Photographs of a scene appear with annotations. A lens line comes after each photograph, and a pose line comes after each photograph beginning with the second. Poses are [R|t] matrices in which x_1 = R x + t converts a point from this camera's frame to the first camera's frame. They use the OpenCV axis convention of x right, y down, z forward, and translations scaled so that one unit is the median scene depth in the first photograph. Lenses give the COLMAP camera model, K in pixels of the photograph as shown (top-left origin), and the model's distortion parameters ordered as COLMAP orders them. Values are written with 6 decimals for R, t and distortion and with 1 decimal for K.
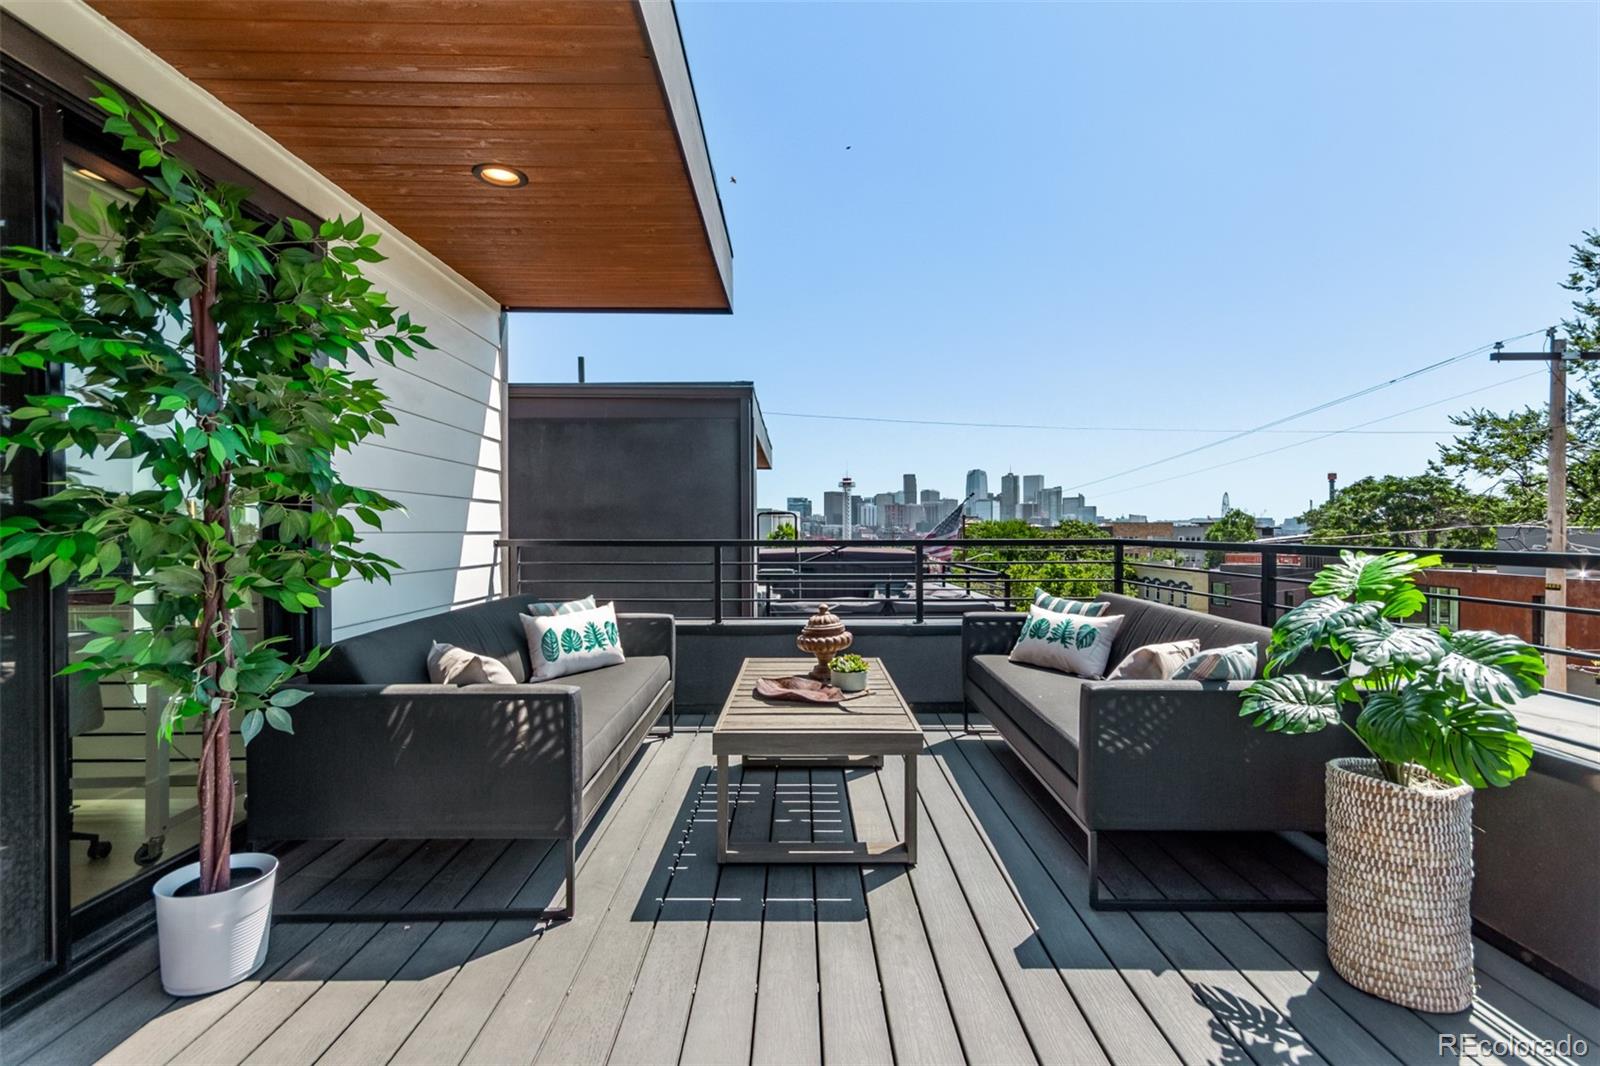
lens RADIAL K [[746.2, 0, 800.0], [0, 746.2, 533.0], [0, 0, 1]] dist [0.003454, 0.000685]
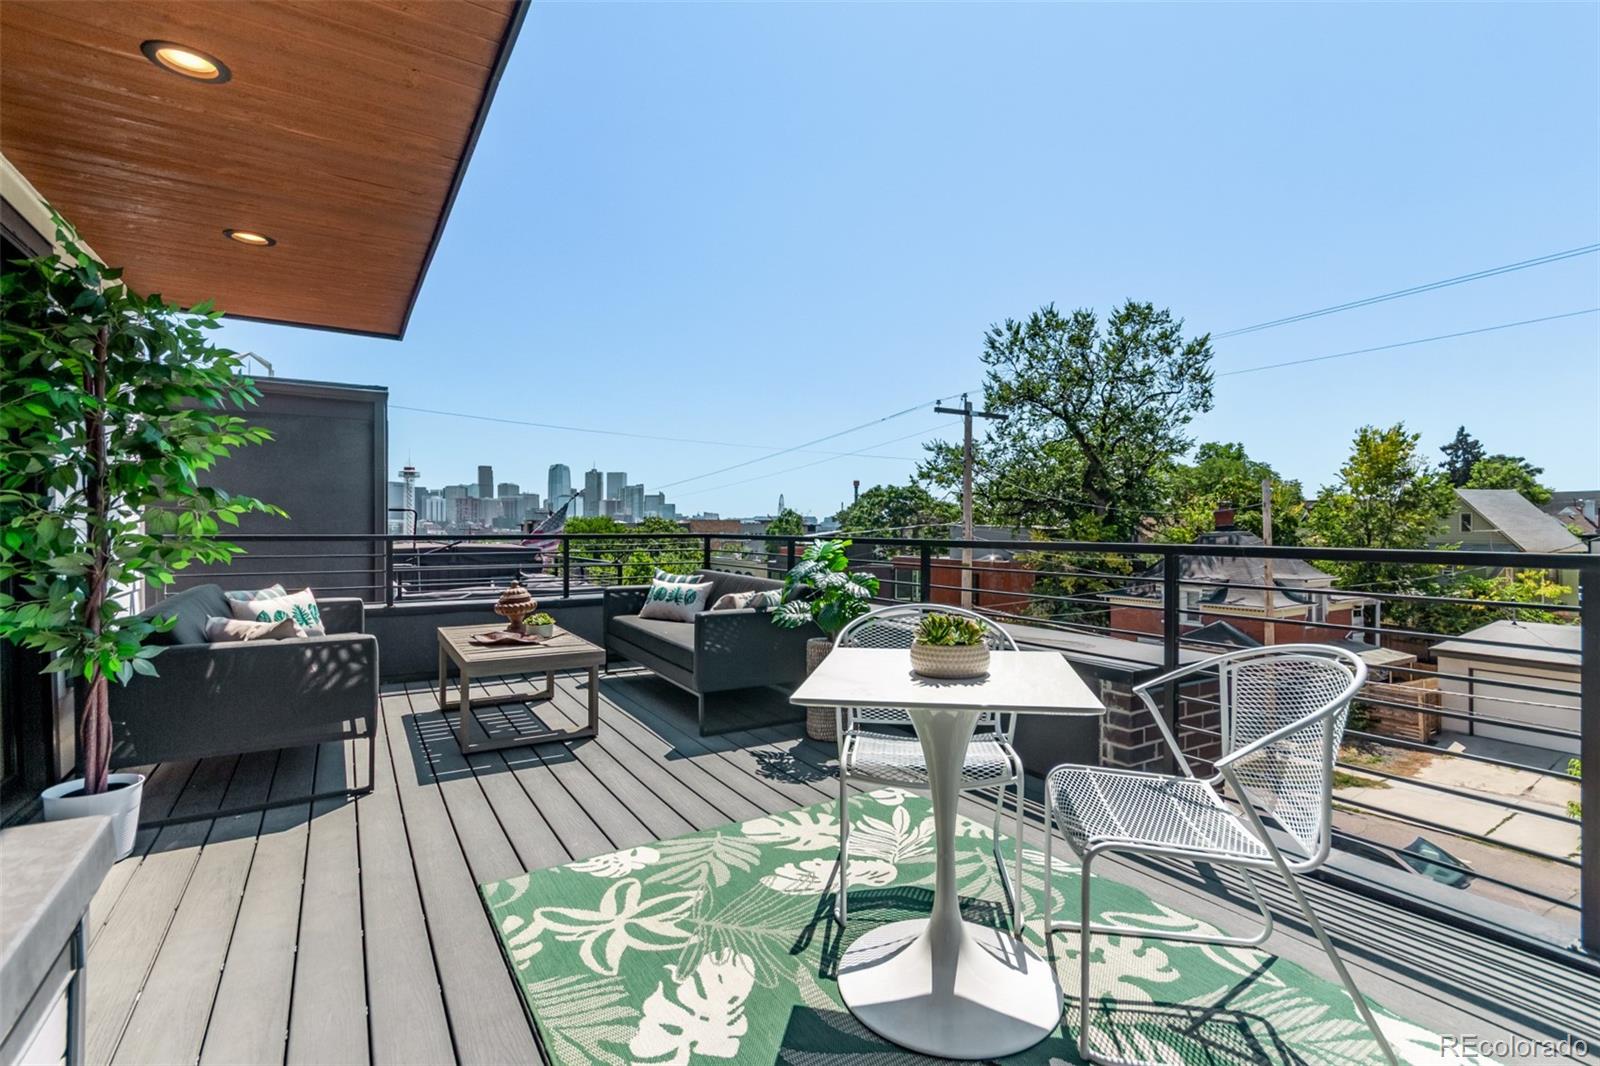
lens RADIAL K [[746.2, 0, 800.0], [0, 746.2, 533.0], [0, 0, 1]] dist [0.003454, 0.000685]
pose [[0.855996, -0.001745, 0.516979, -0.247552], [-0.000812, 0.999989, 0.004719, 0.000112], [-0.516981, -0.004459, 0.855985, -0.490667]]
